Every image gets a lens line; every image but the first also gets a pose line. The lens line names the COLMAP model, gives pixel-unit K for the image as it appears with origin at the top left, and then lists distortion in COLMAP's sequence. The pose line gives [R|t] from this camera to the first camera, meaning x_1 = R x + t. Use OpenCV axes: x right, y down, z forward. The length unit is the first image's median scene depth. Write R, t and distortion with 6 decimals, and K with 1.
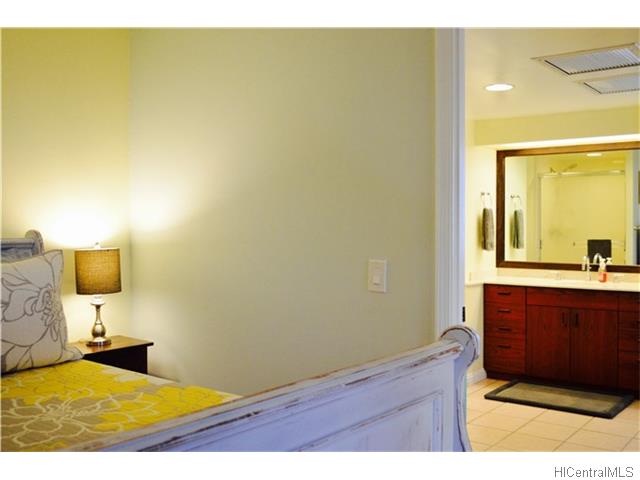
lens RADIAL K [[670.1, 0, 320.0], [0, 670.1, 240.0], [0, 0, 1]] dist [-0.057446, 0.008749]
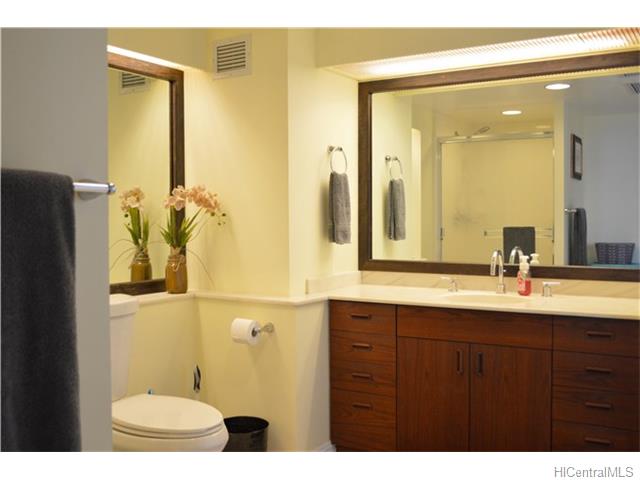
lens RADIAL K [[670.1, 0, 320.0], [0, 670.1, 240.0], [0, 0, 1]] dist [-0.057446, 0.008749]
pose [[0.994170, -0.007455, 0.107568, 0.160972], [0.006381, 0.999926, 0.010326, 0.006247], [-0.107637, -0.009580, 0.994144, 0.381299]]
